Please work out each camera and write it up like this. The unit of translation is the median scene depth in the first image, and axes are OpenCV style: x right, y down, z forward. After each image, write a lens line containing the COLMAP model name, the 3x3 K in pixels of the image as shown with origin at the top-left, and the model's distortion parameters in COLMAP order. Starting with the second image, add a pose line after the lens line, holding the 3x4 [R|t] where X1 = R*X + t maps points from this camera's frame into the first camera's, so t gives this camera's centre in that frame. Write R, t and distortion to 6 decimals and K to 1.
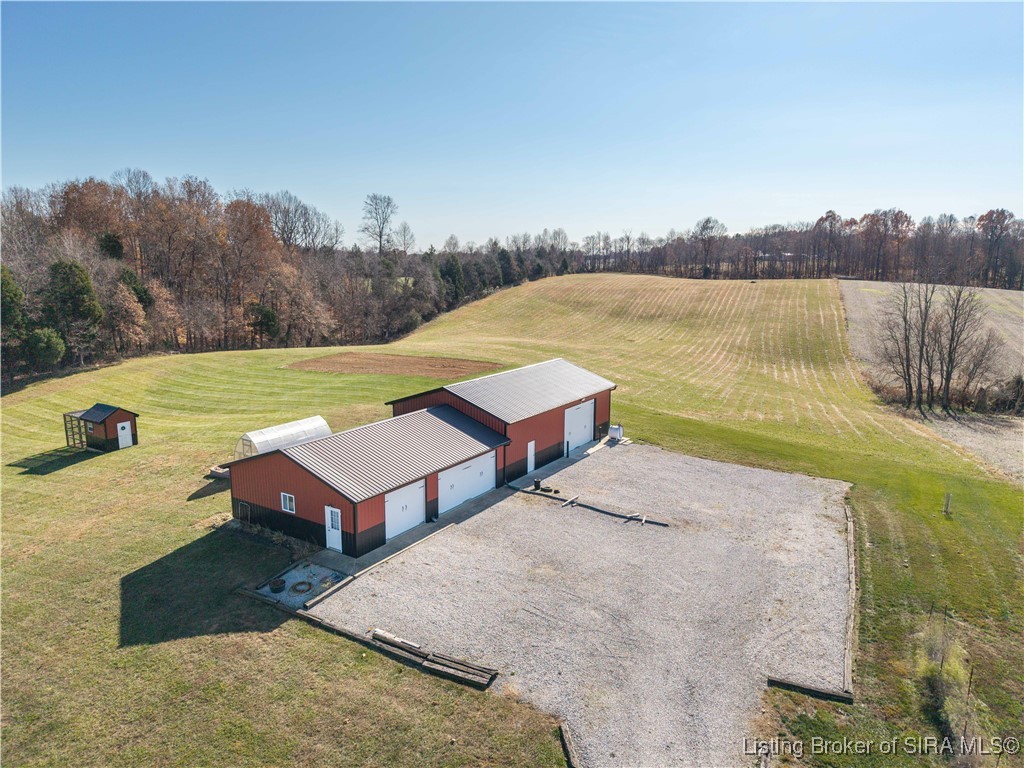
lens RADIAL K [[683.4, 0, 512.0], [0, 683.4, 384.0], [0, 0, 1]] dist [0.054433, -0.066058]
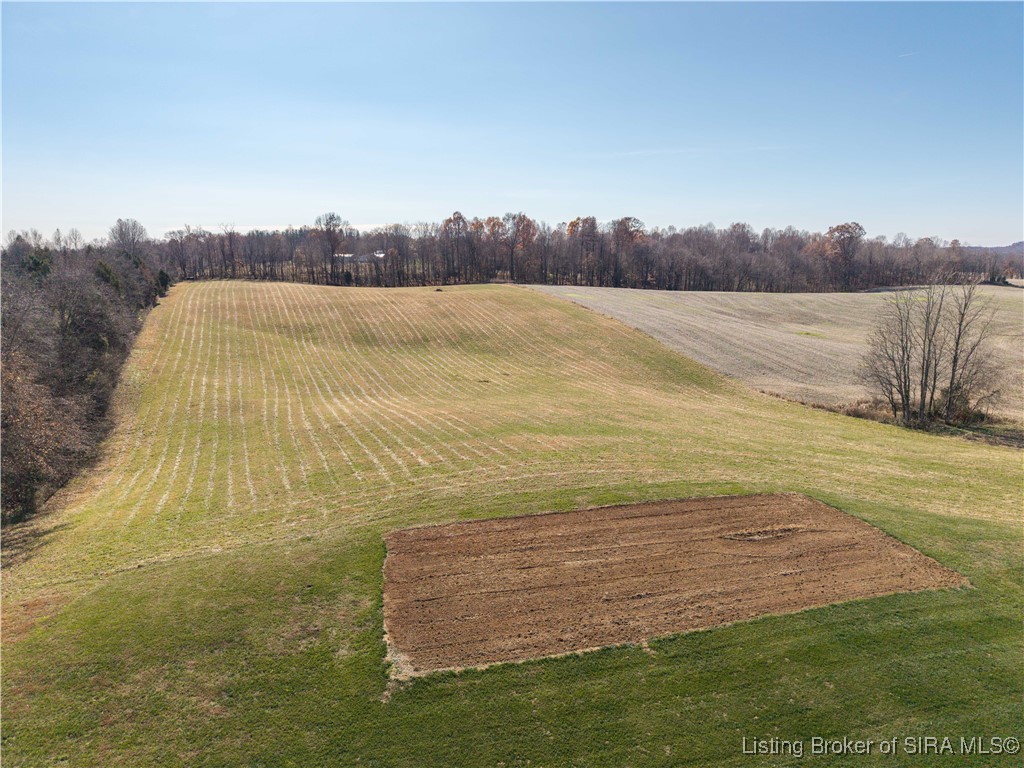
lens RADIAL K [[683.4, 0, 512.0], [0, 683.4, 384.0], [0, 0, 1]] dist [0.054433, -0.066058]
pose [[0.736373, -0.127933, 0.664370, -0.397328], [0.126829, 0.990654, 0.050189, -0.129197], [-0.664582, 0.047304, 0.745717, 0.621047]]
